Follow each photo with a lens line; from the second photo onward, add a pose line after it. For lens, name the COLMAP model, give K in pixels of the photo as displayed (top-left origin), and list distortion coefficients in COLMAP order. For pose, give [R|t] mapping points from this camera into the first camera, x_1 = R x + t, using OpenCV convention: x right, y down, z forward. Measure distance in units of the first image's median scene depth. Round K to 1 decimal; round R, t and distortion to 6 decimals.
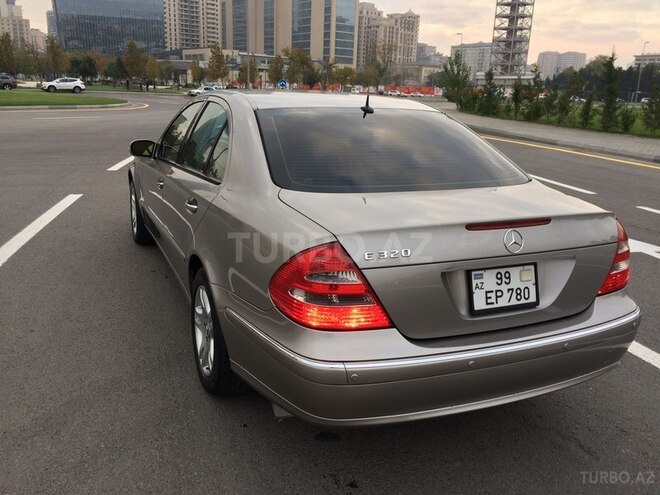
lens RADIAL K [[585.5, 0, 330.0], [0, 585.5, 247.5], [0, 0, 1]] dist [0.100061, -0.145884]
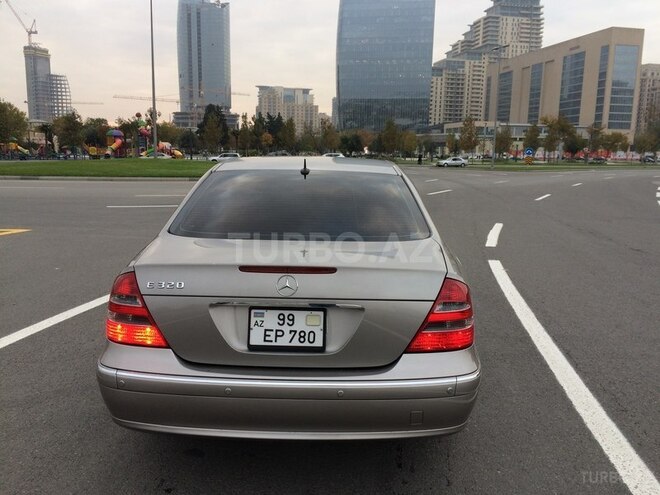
lens RADIAL K [[585.5, 0, 330.0], [0, 585.5, 247.5], [0, 0, 1]] dist [0.100061, -0.145884]
pose [[0.896336, 0.049218, -0.440636, 0.816047], [-0.099315, 0.990854, -0.091350, 0.010640], [0.432110, 0.125642, 0.893026, 0.049418]]
